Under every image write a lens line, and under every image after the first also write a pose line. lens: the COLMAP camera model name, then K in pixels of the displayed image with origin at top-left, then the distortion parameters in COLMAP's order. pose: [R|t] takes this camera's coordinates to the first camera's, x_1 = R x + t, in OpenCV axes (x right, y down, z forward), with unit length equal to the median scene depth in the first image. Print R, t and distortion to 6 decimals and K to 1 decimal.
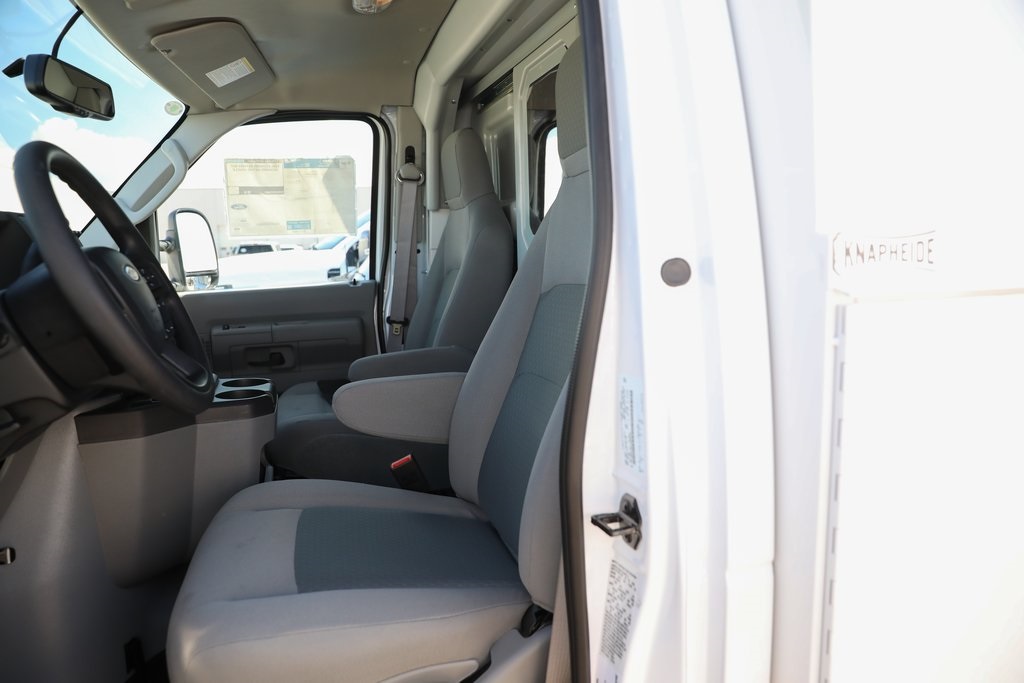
lens RADIAL K [[729.1, 0, 511.4], [0, 729.1, 337.9], [0, 0, 1]] dist [-0.110913, 0.098097]
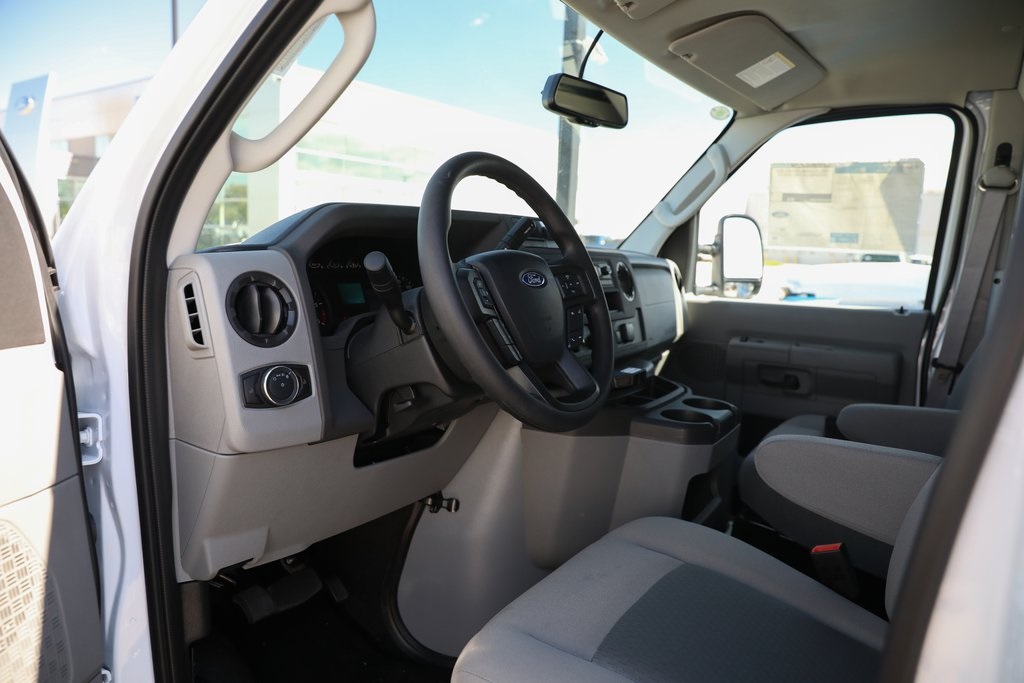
lens RADIAL K [[699.7, 0, 514.8], [0, 699.7, 339.7], [0, 0, 1]] dist [-0.110061, 0.090415]
pose [[0.641605, 0.155775, -0.751051, 0.097206], [-0.151835, 0.985578, 0.074709, -0.035977], [0.751857, 0.066102, 0.656004, 0.158465]]
